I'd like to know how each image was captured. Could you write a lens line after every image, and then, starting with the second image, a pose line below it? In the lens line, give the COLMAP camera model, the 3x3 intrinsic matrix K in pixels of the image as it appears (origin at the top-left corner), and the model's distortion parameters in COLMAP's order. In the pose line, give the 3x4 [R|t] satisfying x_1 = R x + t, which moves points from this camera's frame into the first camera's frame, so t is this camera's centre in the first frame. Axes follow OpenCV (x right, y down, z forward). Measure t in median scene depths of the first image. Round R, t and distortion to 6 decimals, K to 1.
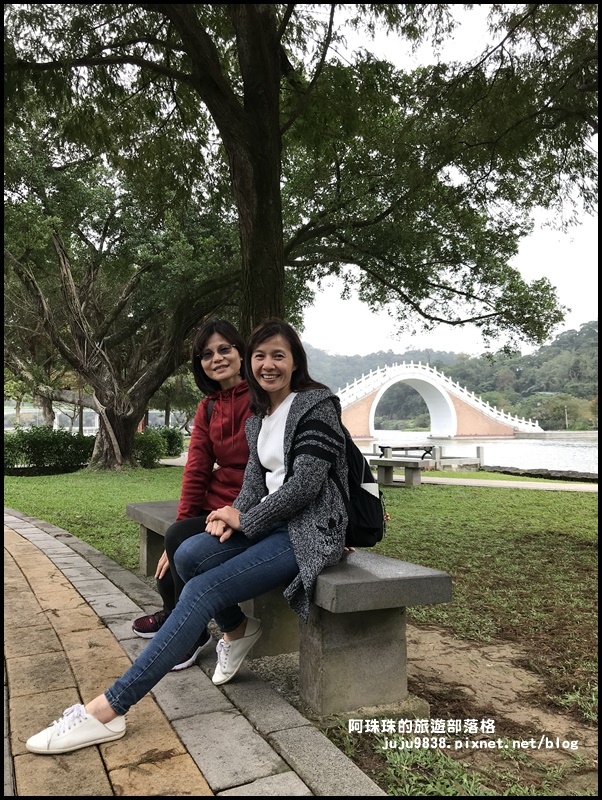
lens RADIAL K [[654.0, 0, 301.0], [0, 654.0, 400.0], [0, 0, 1]] dist [0.031066, -0.005005]
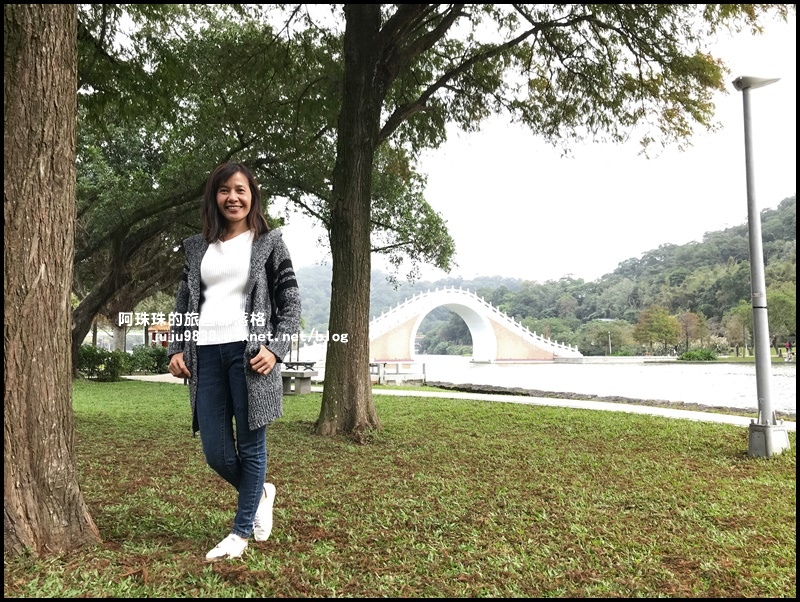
lens RADIAL K [[656.0, 0, 392.6], [0, 656.0, 293.5], [0, 0, 1]] dist [0.023787, -0.010545]
pose [[0.999629, 0.010139, 0.025272, 0.152670], [-0.008915, 0.998803, -0.048088, 0.006770], [-0.025729, 0.047845, 0.998523, -0.066114]]
